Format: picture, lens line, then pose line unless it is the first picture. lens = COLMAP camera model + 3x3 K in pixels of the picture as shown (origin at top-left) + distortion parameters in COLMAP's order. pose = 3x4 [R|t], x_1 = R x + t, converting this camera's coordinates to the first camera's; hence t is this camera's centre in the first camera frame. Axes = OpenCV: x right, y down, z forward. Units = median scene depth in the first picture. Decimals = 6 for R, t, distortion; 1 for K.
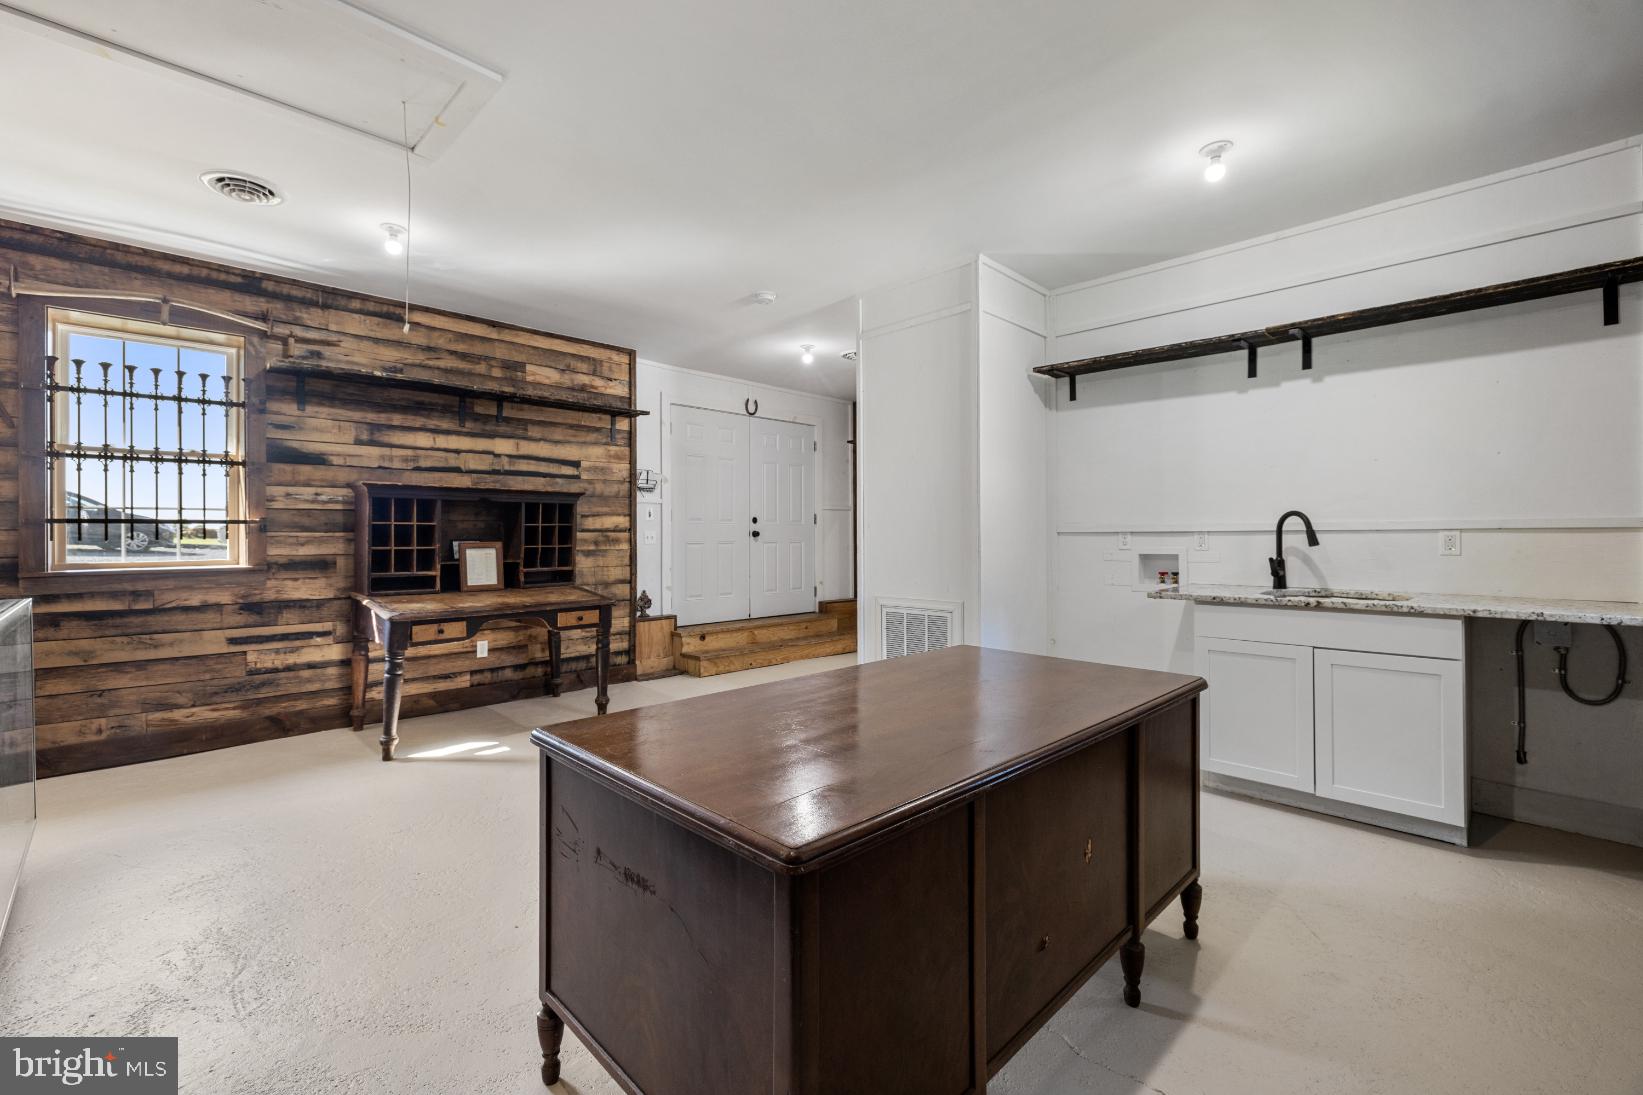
lens RADIAL K [[691.6, 0, 804.9], [0, 691.6, 532.5], [0, 0, 1]] dist [0.000387, -0.000336]
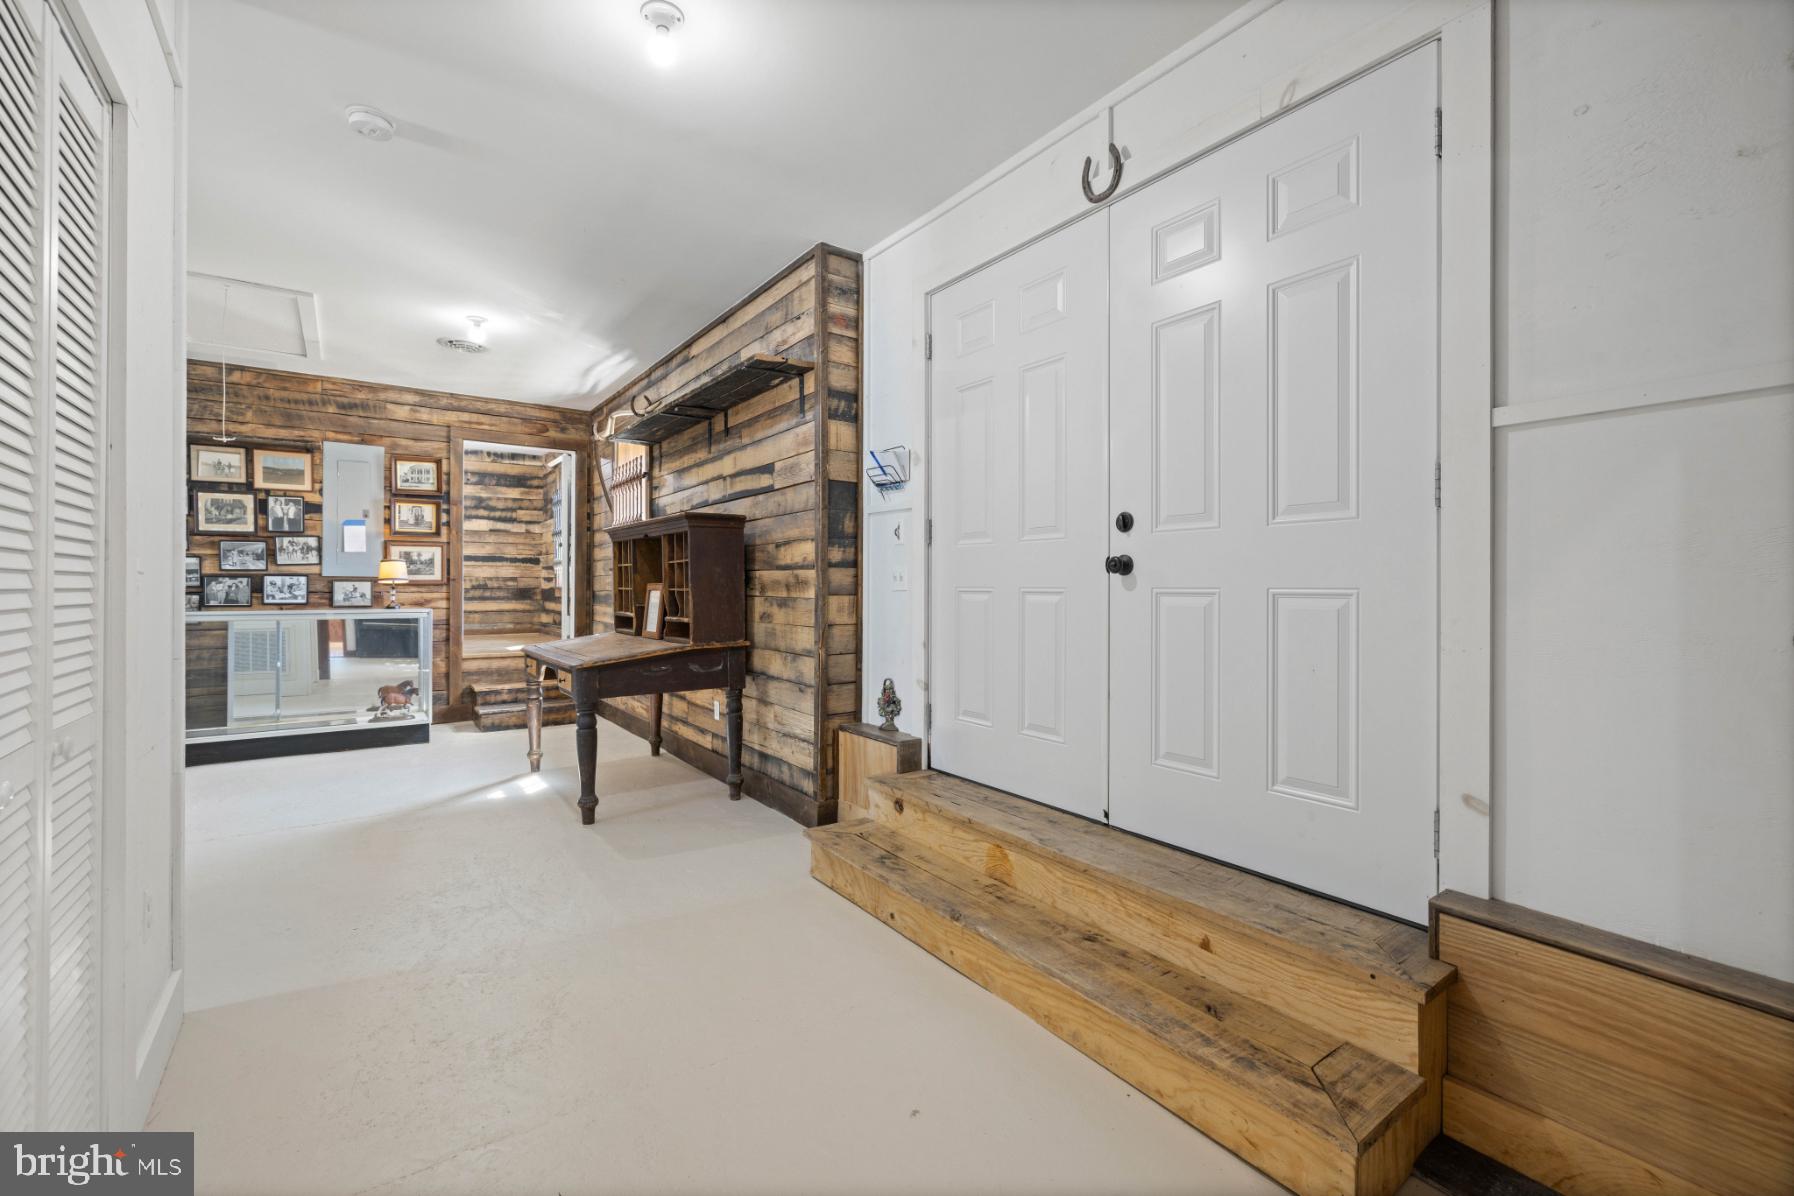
lens RADIAL K [[755.1, 0, 878.9], [0, 755.1, 581.7], [0, 0, 1]] dist [0.000387, -0.000336]
pose [[-0.164341, 0.001396, -0.986403, 0.362619], [0.007968, 0.999968, 0.000088, 0.010921], [0.986371, -0.007845, -0.164347, 1.188973]]
